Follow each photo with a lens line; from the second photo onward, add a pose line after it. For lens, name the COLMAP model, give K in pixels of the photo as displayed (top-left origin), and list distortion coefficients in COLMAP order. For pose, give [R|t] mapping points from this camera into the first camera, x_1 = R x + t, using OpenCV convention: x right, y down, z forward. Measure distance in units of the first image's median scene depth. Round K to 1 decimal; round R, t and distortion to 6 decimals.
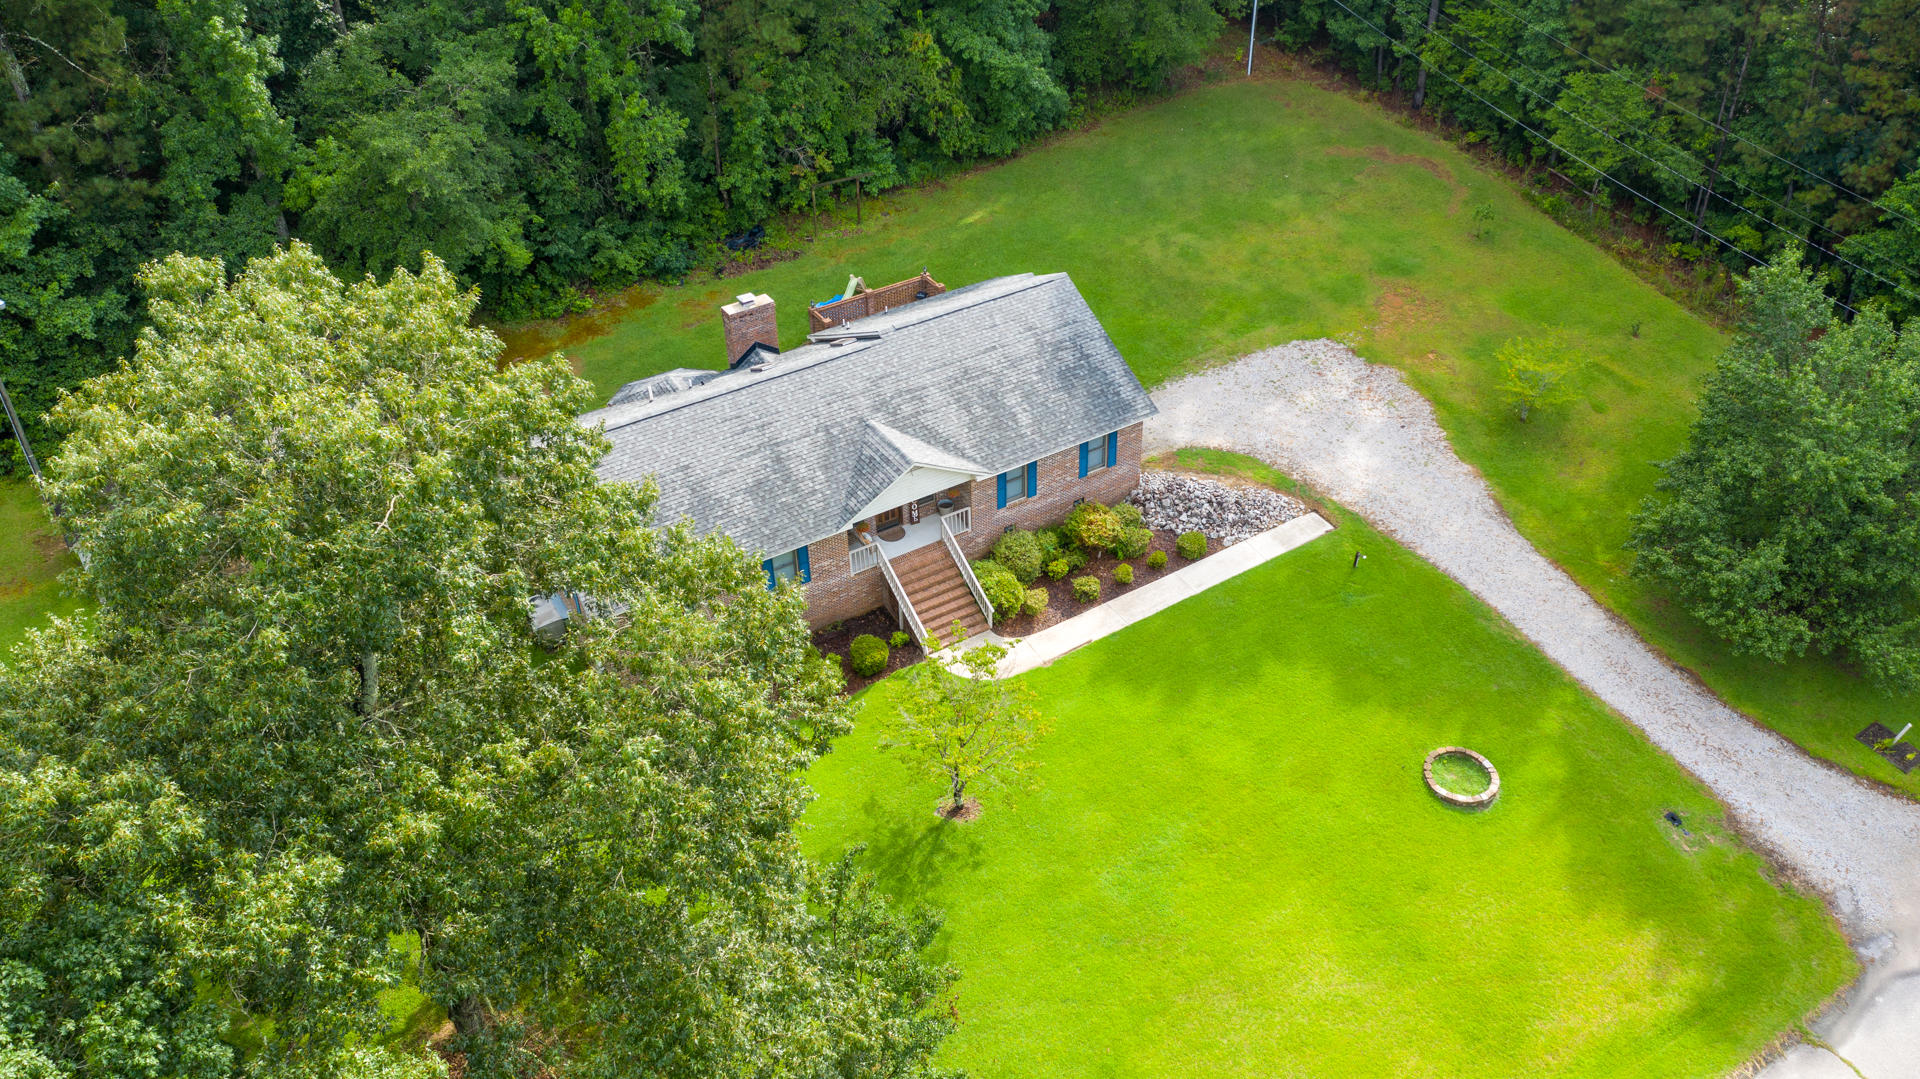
lens RADIAL K [[1512.1, 0, 955.4], [0, 1512.1, 530.3], [0, 0, 1]] dist [-0.019232, 0.016861]
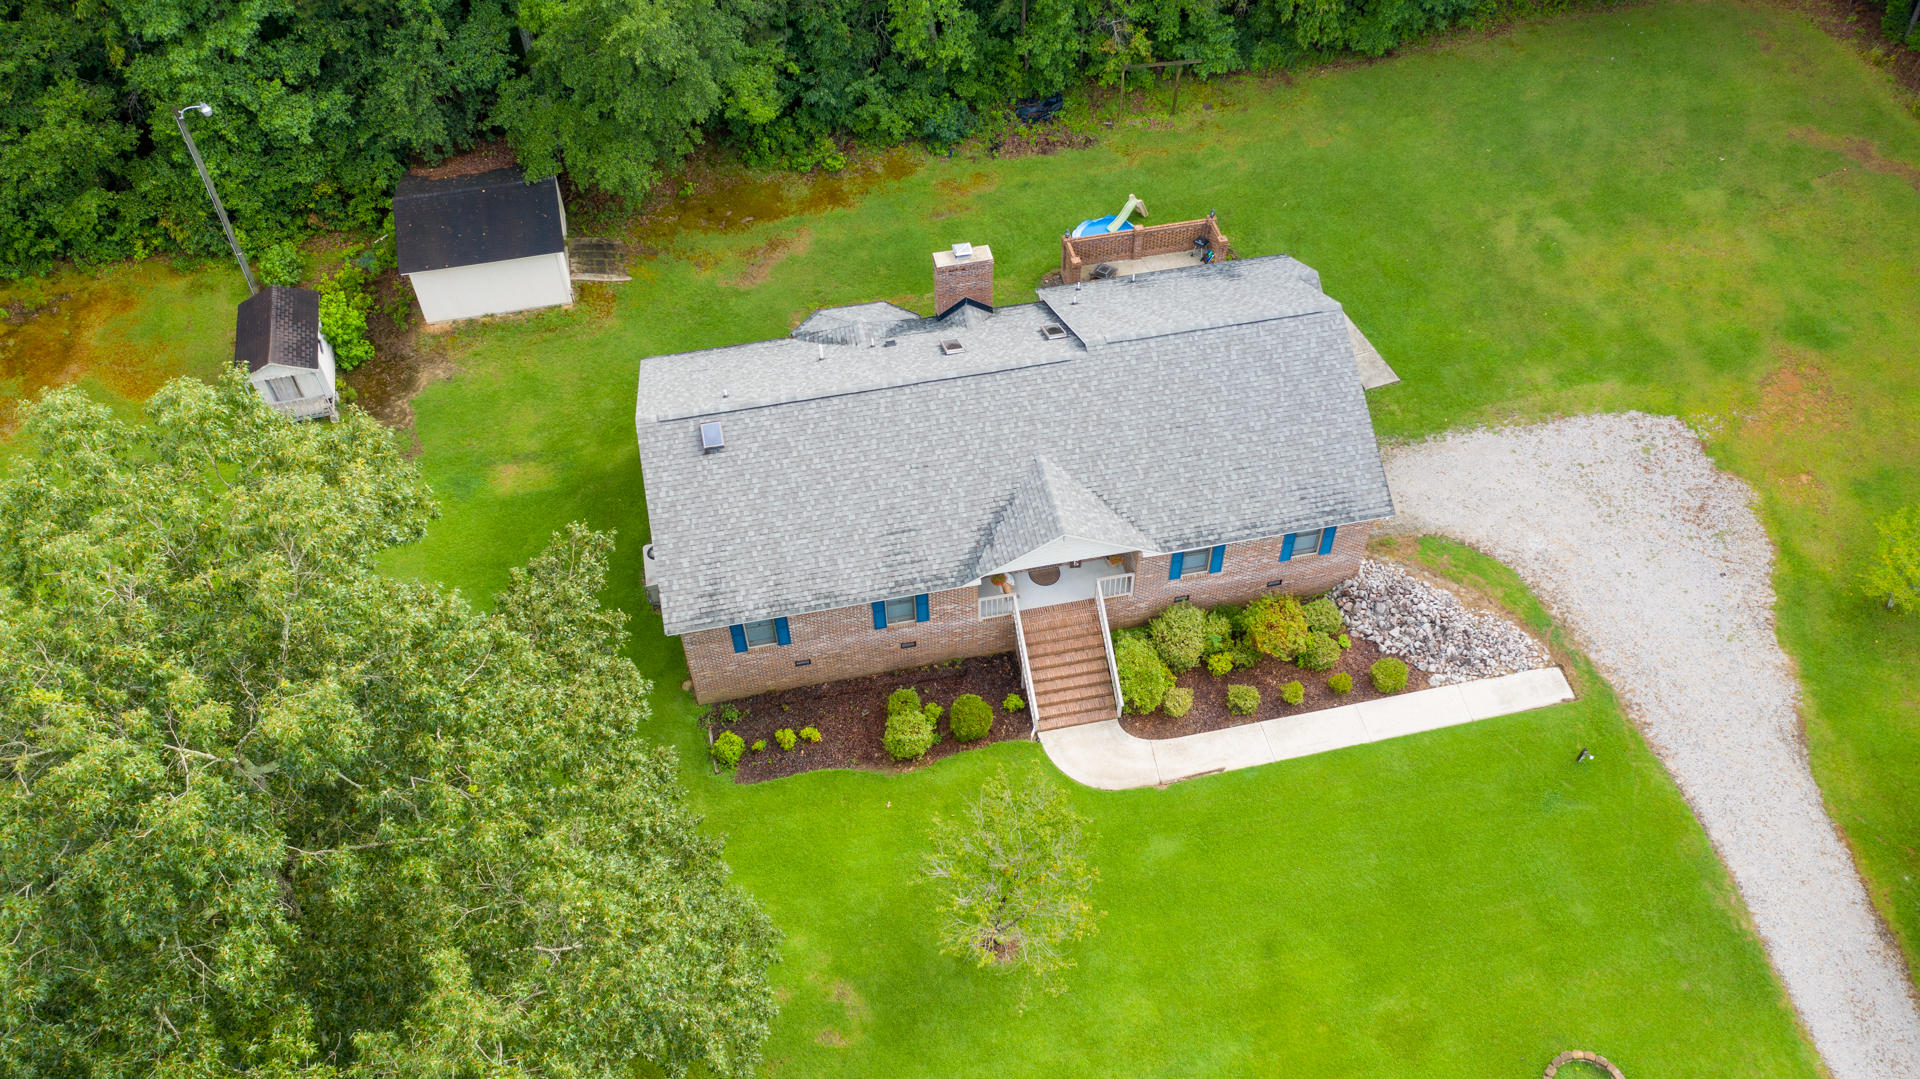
lens RADIAL K [[1512.1, 0, 955.4], [0, 1512.1, 530.3], [0, 0, 1]] dist [-0.019232, 0.016861]
pose [[0.939124, 0.265905, -0.217579, 0.088884], [-0.209596, 0.945173, 0.250436, -0.218676], [0.272241, -0.189587, 0.943367, 0.155669]]
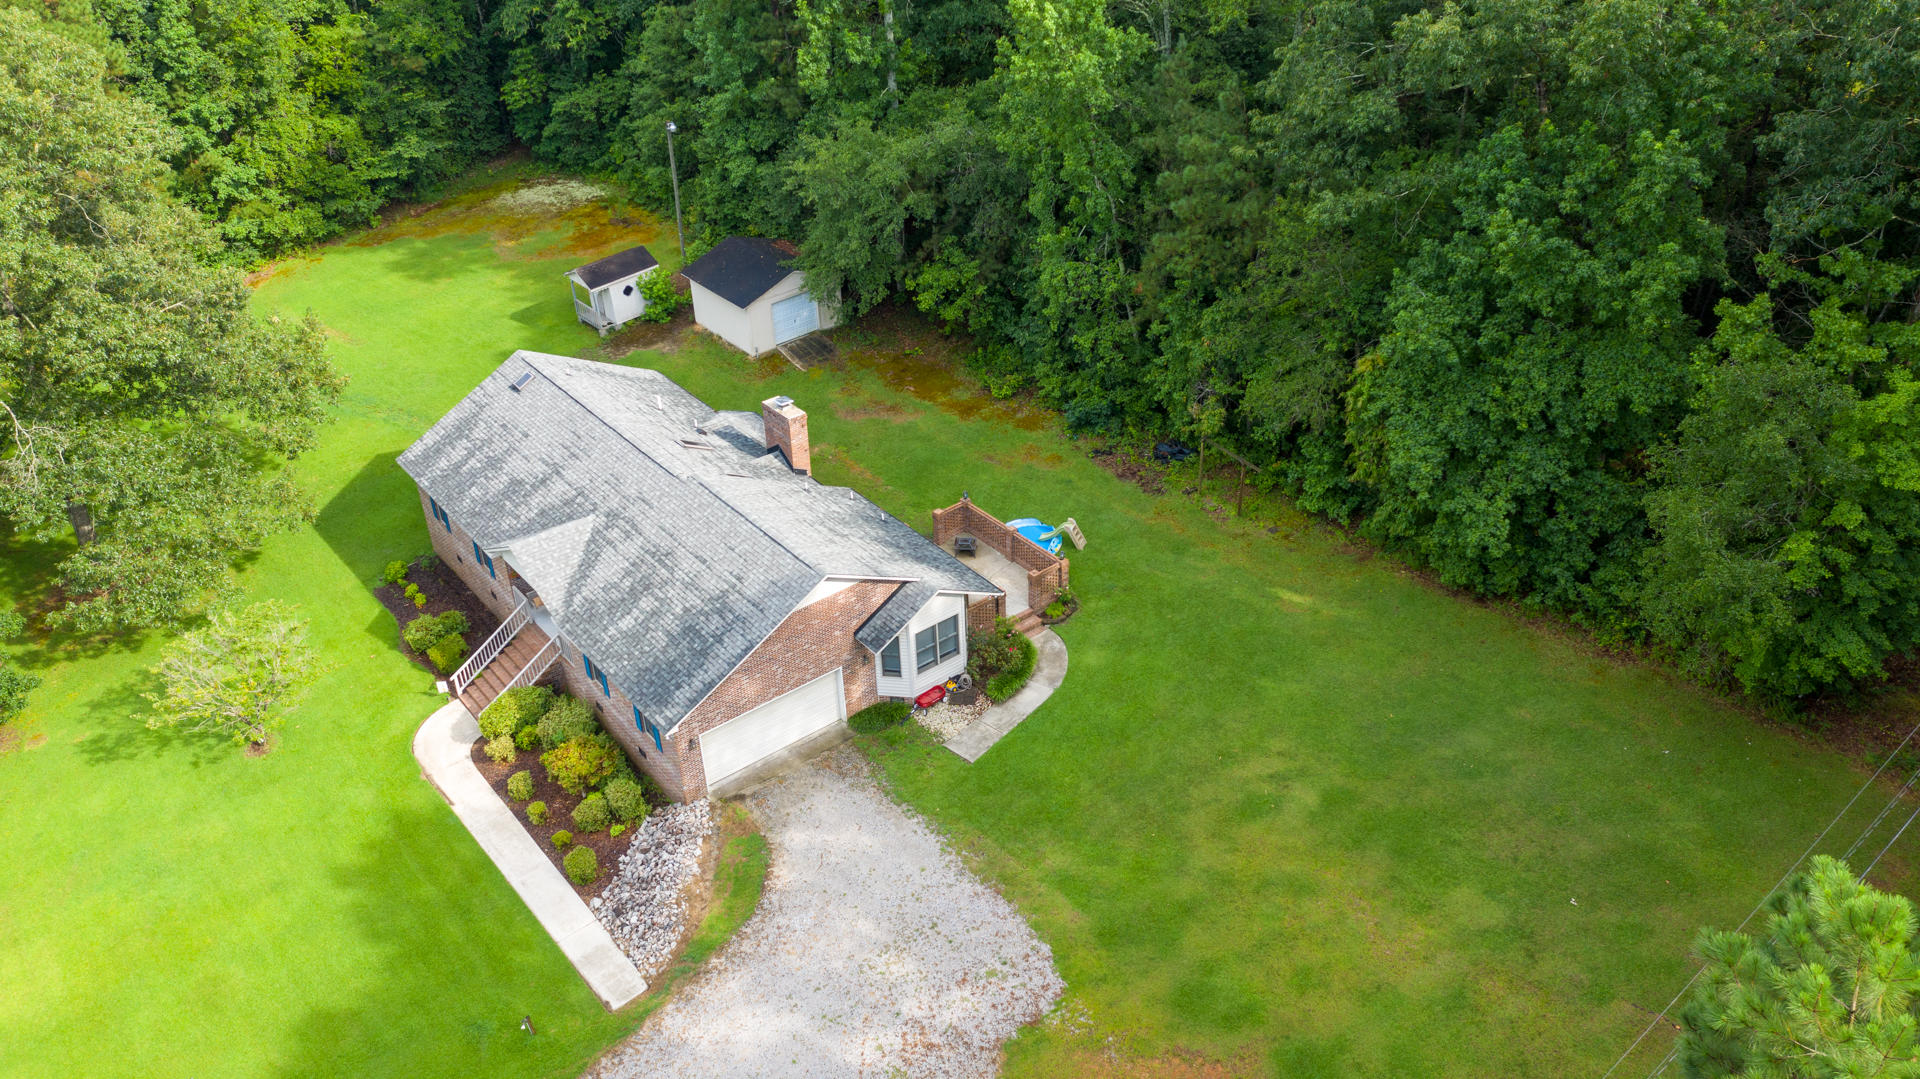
lens RADIAL K [[1512.1, 0, 955.4], [0, 1512.1, 530.3], [0, 0, 1]] dist [-0.019232, 0.016861]
pose [[0.123450, 0.551782, -0.824801, 0.742481], [-0.568894, 0.720370, 0.396771, -0.552537], [0.813093, 0.420243, 0.402835, 0.732961]]
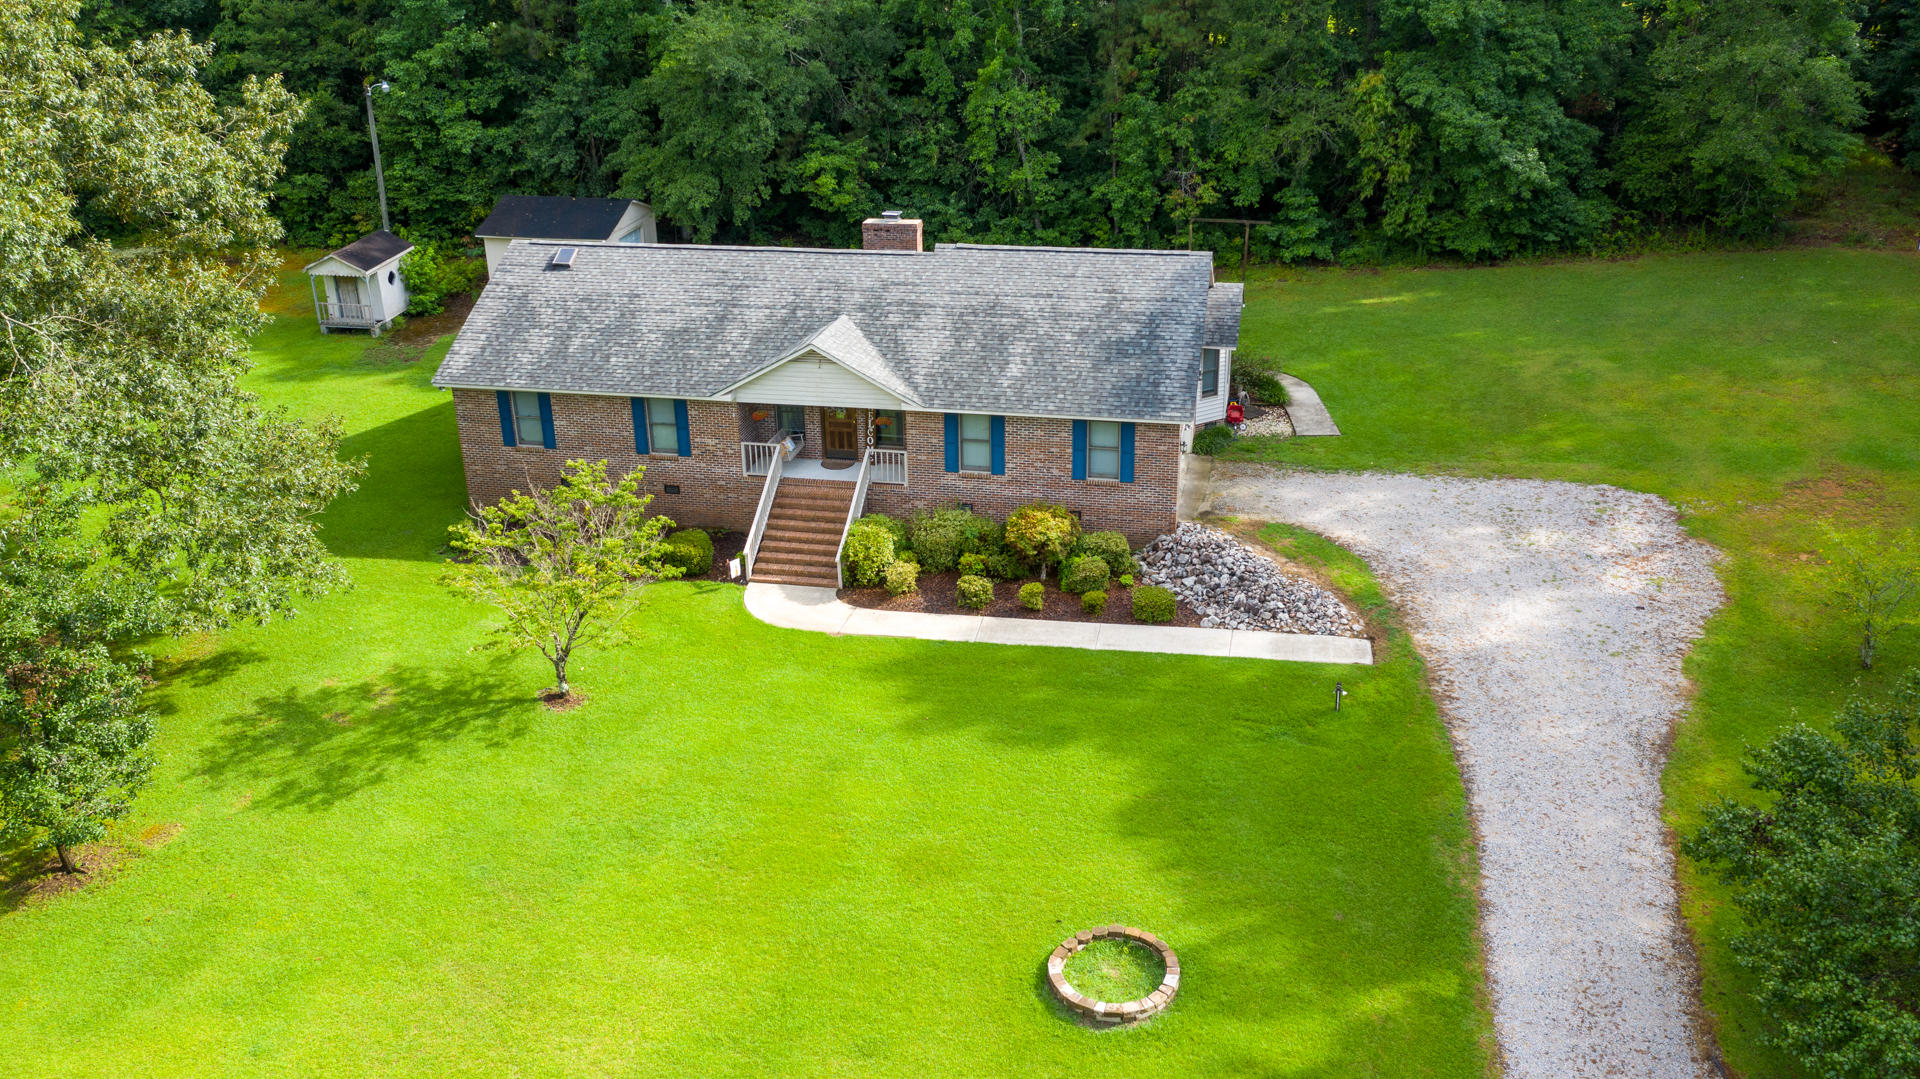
lens RADIAL K [[1512.1, 0, 955.4], [0, 1512.1, 530.3], [0, 0, 1]] dist [-0.019232, 0.016861]
pose [[0.727895, 0.279469, -0.626151, 0.499194], [-0.410141, 0.909258, -0.070957, 0.063299], [0.549503, 0.308459, 0.776466, 0.391720]]
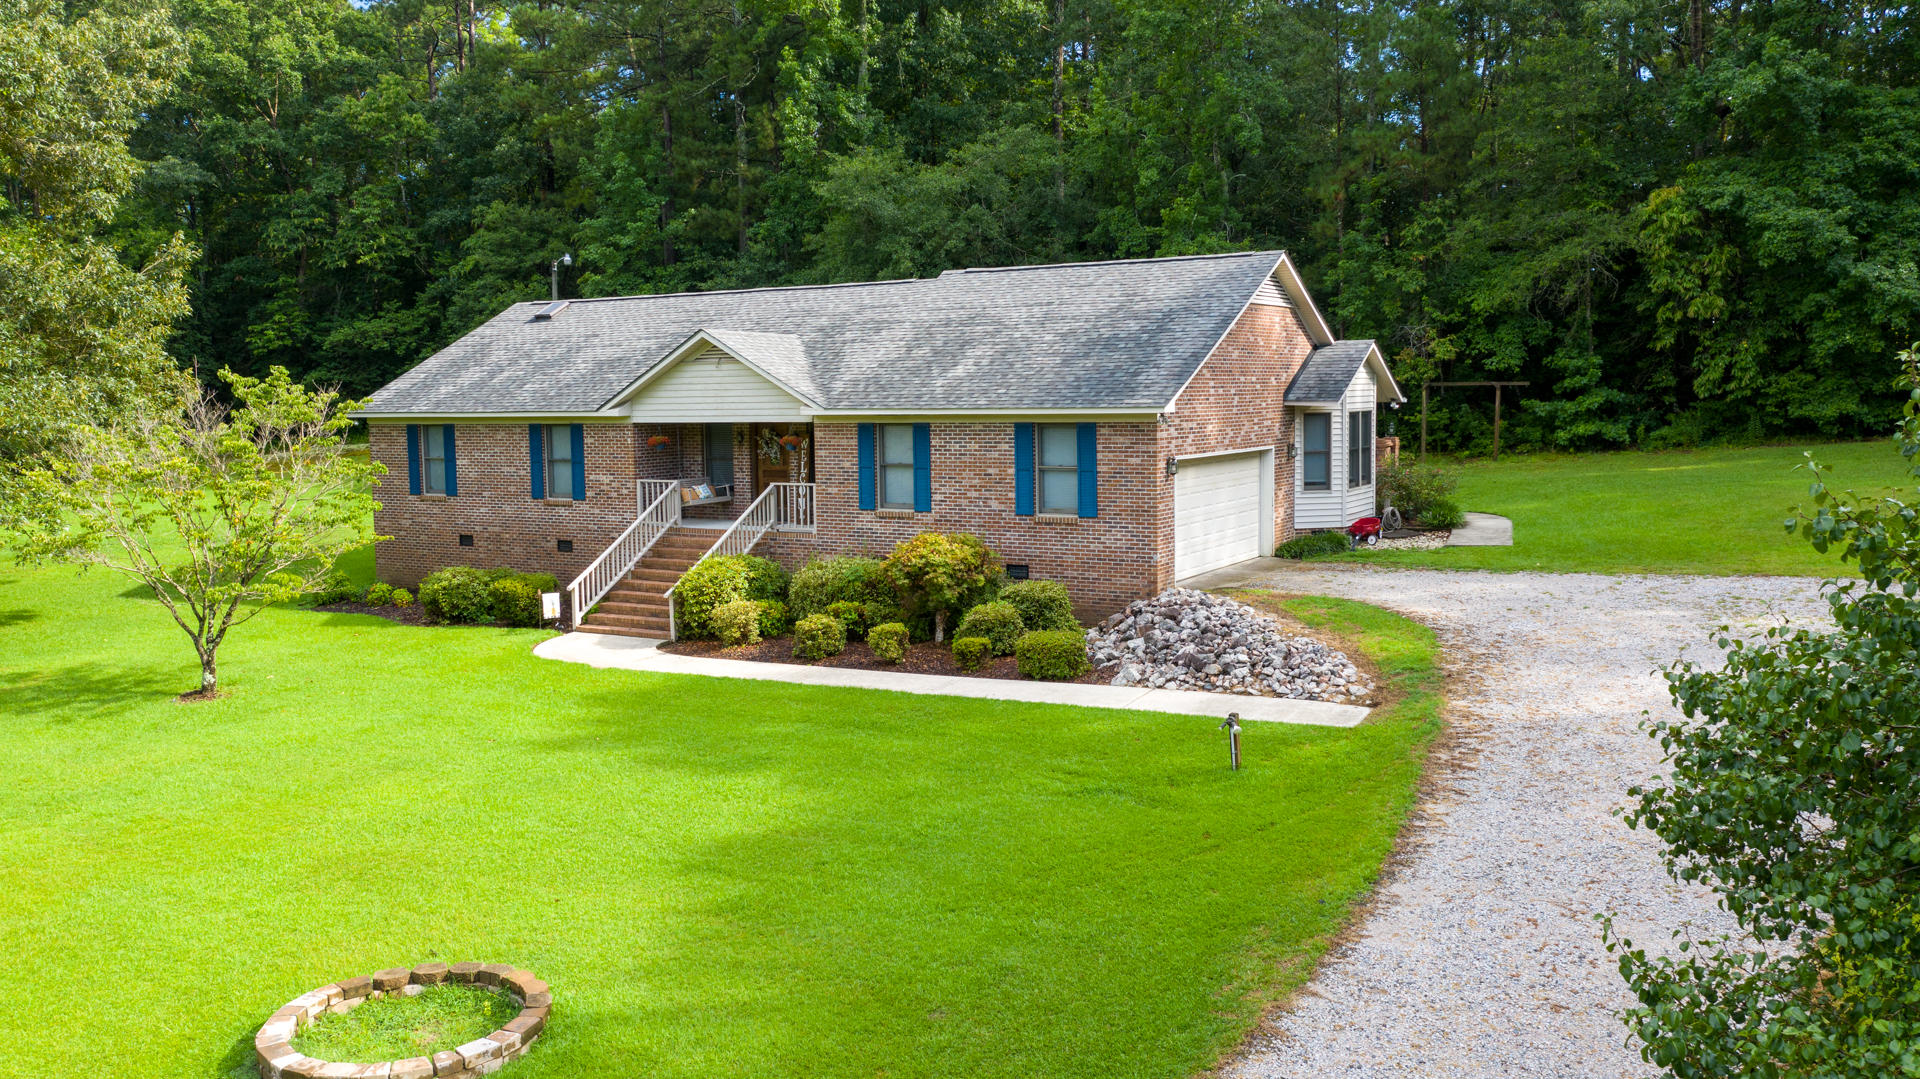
lens RADIAL K [[1514.8, 0, 954.4], [0, 1514.8, 527.9], [0, 0, 1]] dist [-0.016937, 0.013991]
pose [[0.463885, 0.099936, -0.880241, 0.507327], [-0.526751, 0.830007, -0.183364, 0.071725], [0.712281, 0.548727, 0.437669, 0.747683]]
